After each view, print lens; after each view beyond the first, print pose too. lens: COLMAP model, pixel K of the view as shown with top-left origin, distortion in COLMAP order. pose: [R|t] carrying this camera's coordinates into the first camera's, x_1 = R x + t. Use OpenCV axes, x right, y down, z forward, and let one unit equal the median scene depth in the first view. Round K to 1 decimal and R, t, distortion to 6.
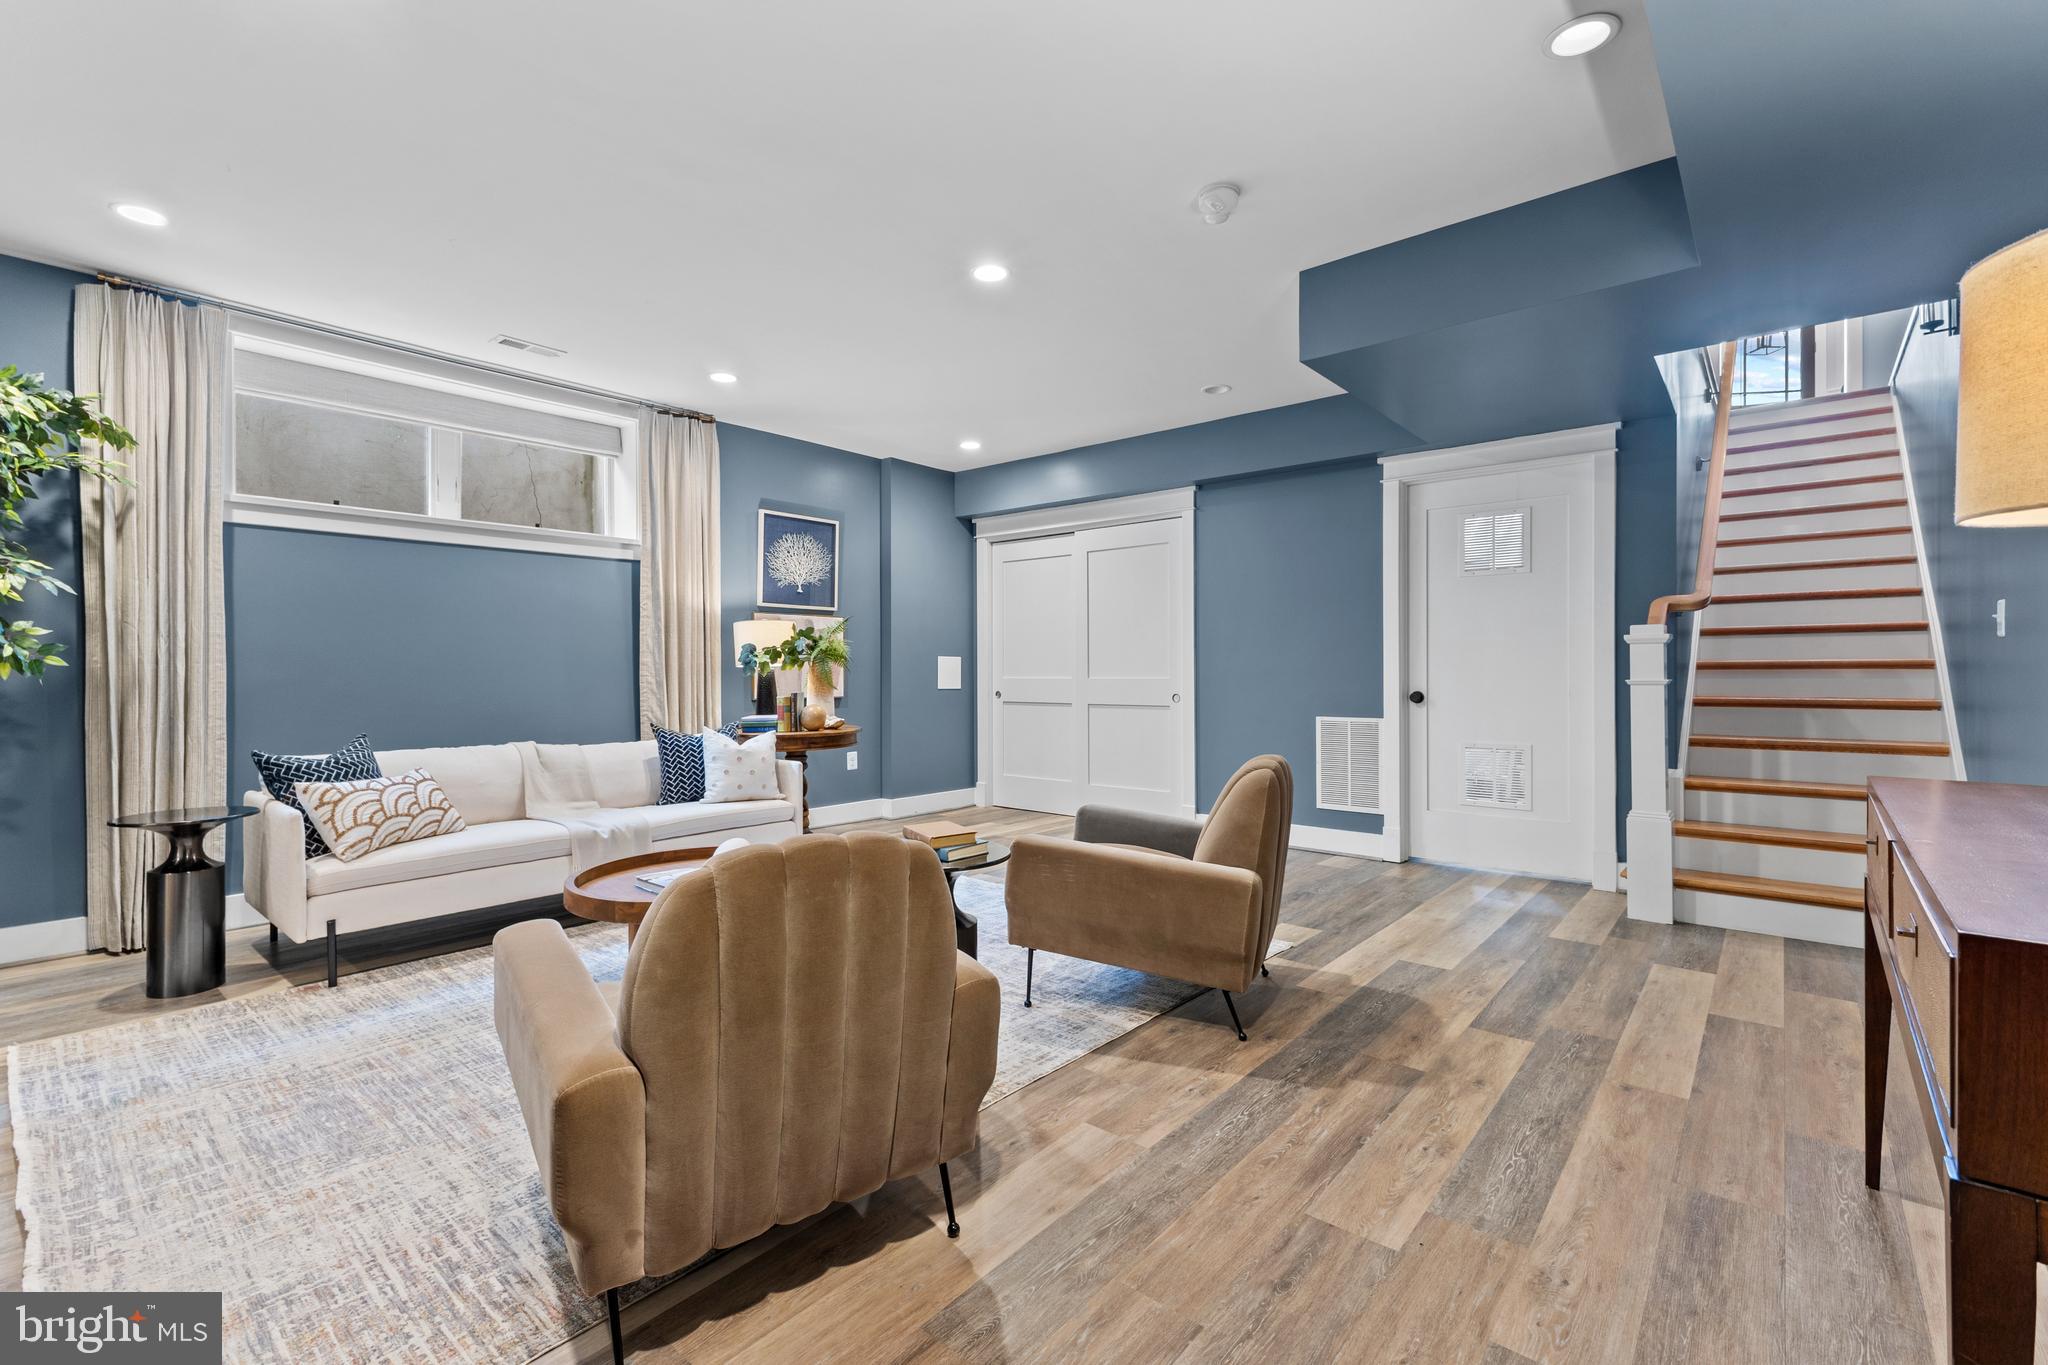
lens RADIAL K [[892.4, 0, 1030.6], [0, 892.4, 672.2], [0, 0, 1]] dist [0.004338, -0.000277]
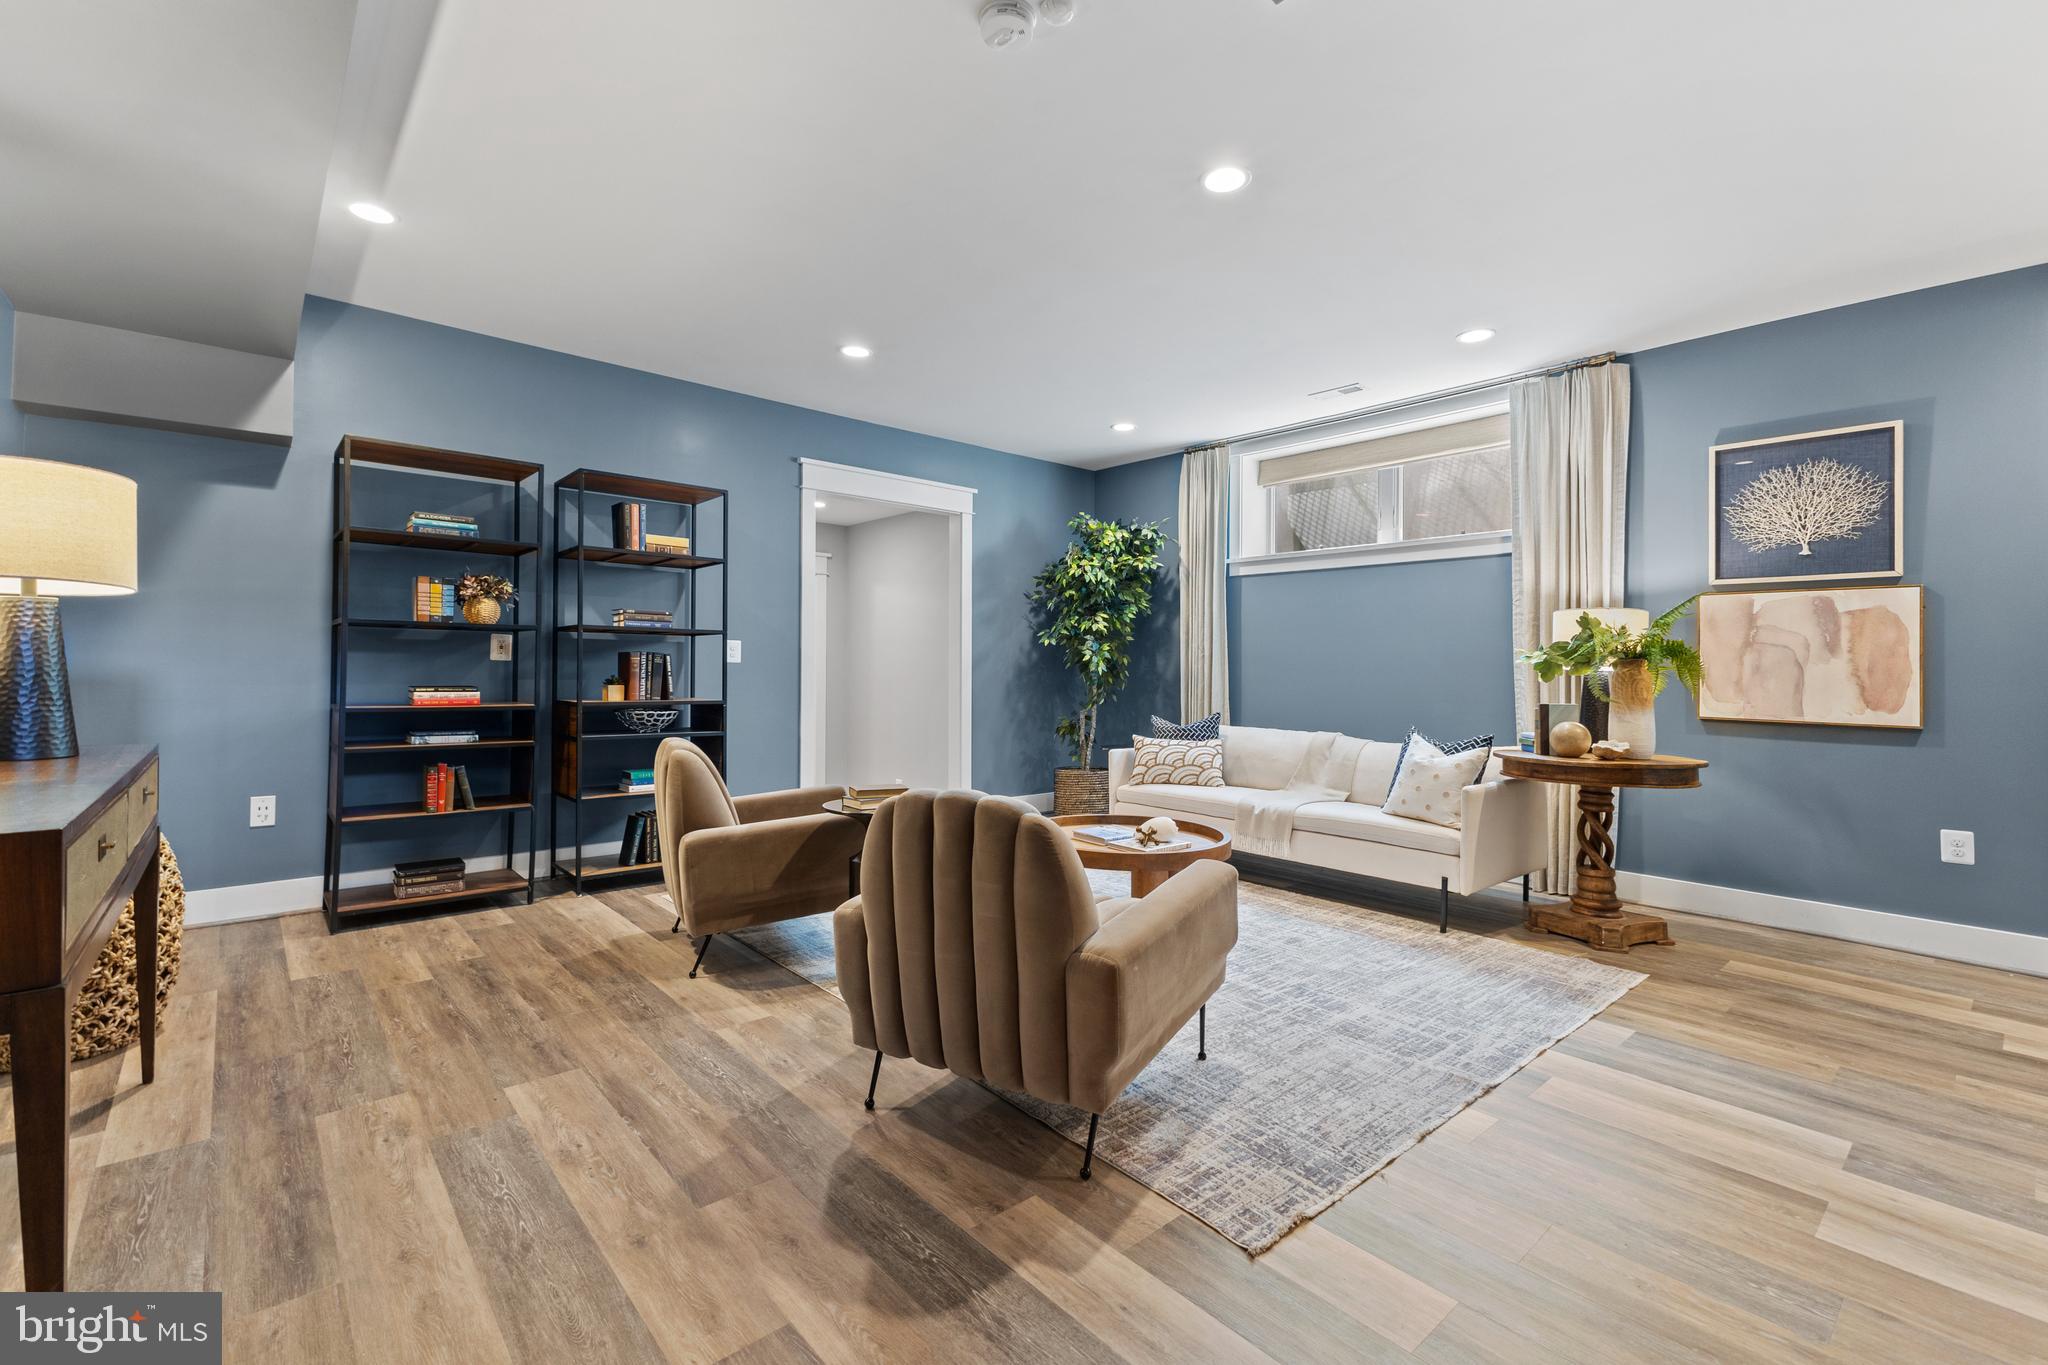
lens RADIAL K [[892.4, 0, 1023.1], [0, 892.4, 670.5], [0, 0, 1]] dist [0.004338, -0.000277]
pose [[-0.151033, 0.004523, -0.988518, 0.922603], [-0.016269, 0.999843, 0.007060, -0.006334], [0.988395, 0.017149, -0.150935, 1.115968]]
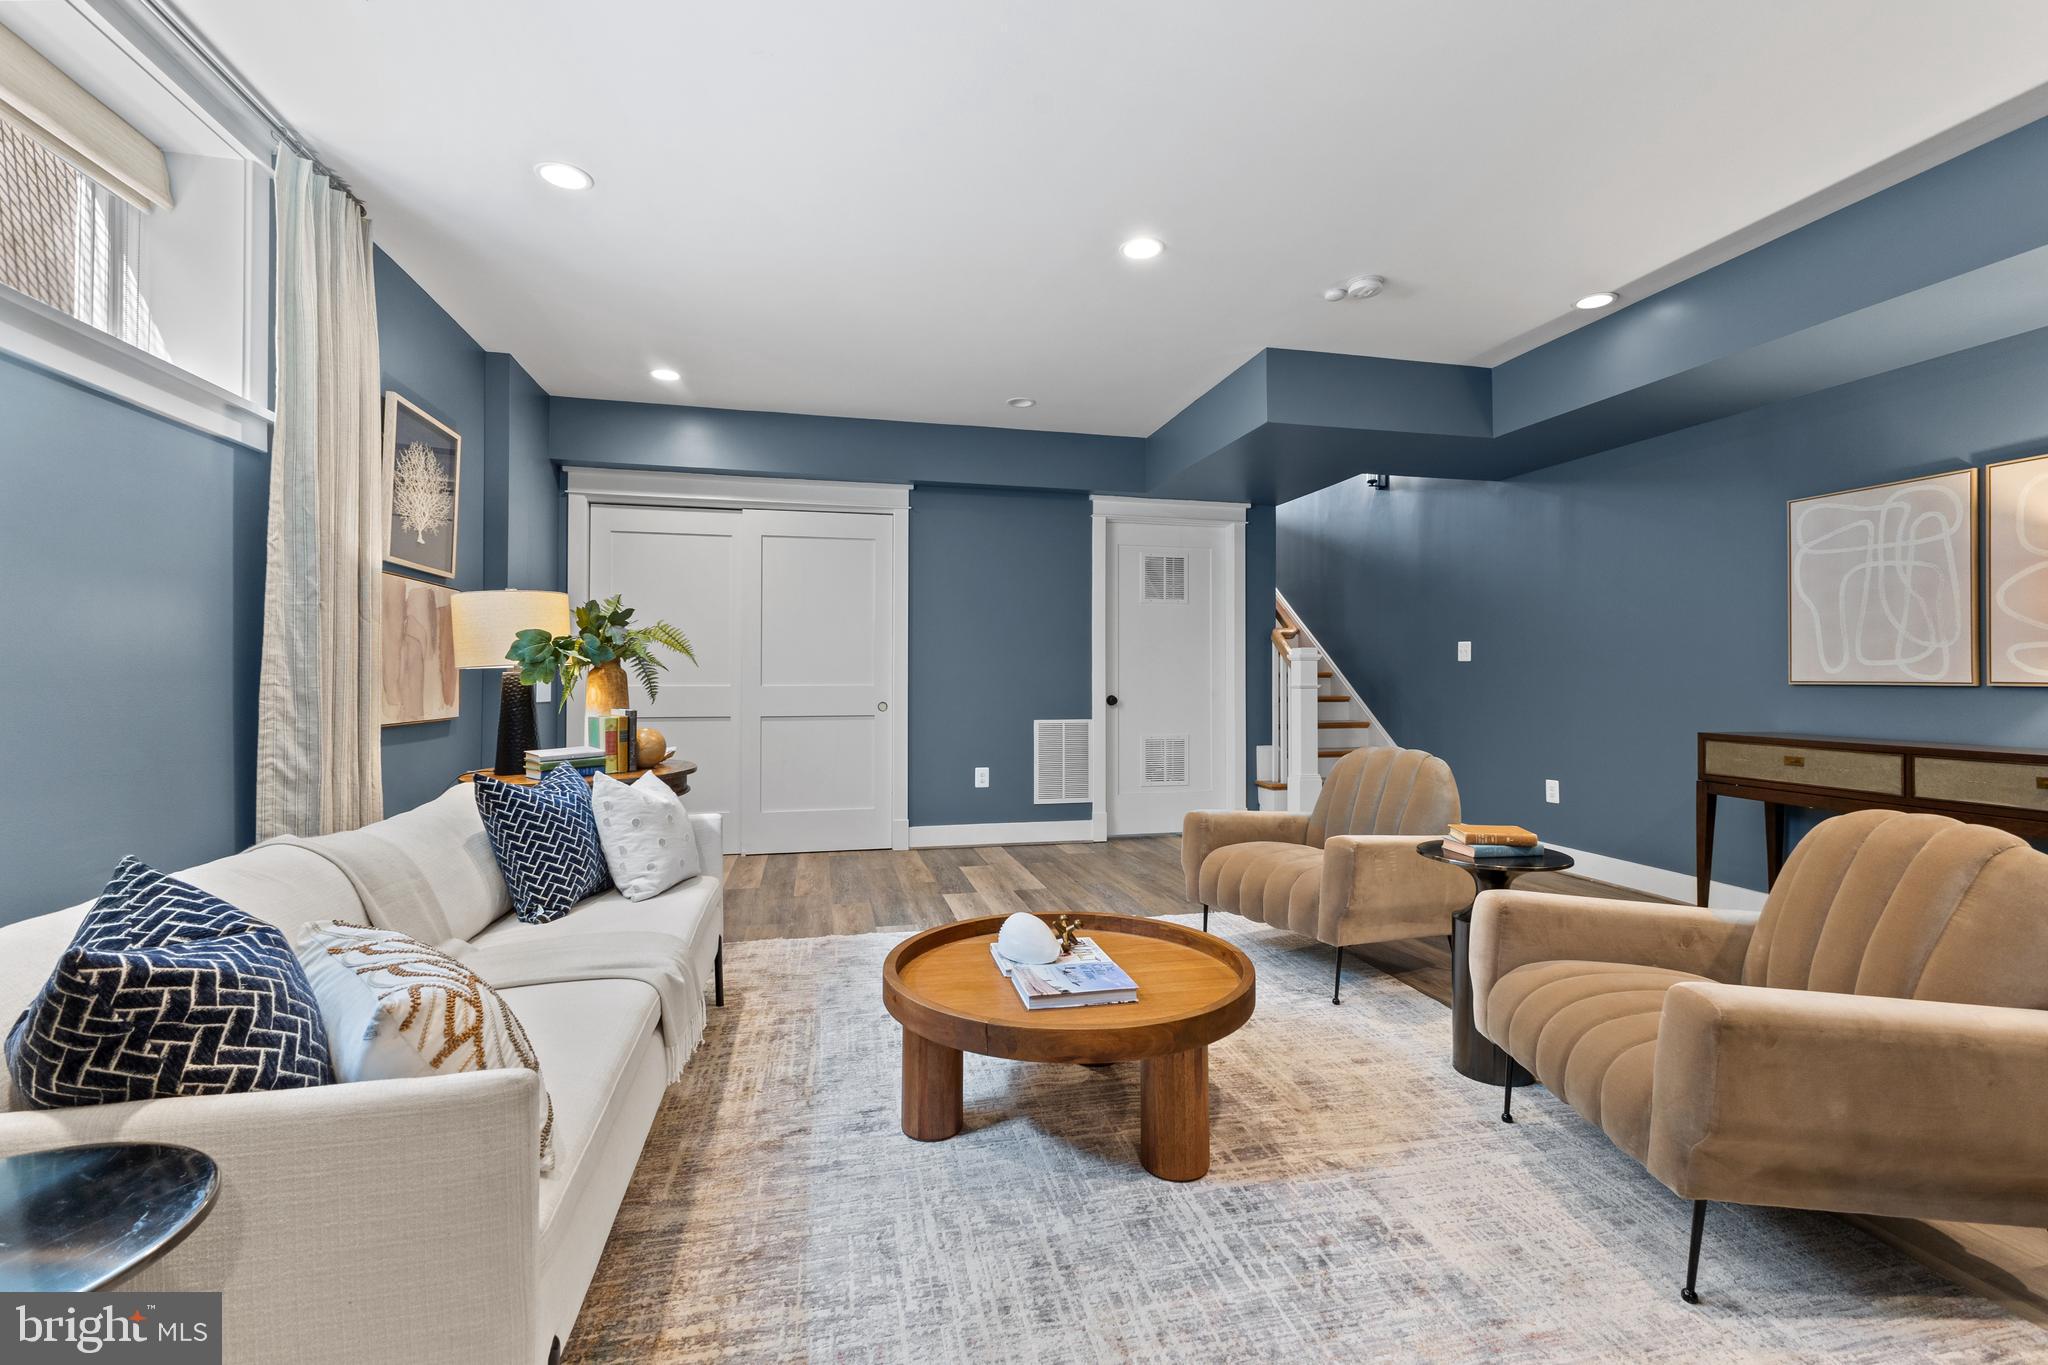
lens RADIAL K [[892.4, 0, 1028.1], [0, 892.4, 673.3], [0, 0, 1]] dist [0.004338, -0.000277]
pose [[0.596454, 0.006365, 0.802622, -1.009369], [-0.002786, 0.999979, -0.005859, -0.001793], [-0.802642, 0.001258, 0.596459, 0.644926]]
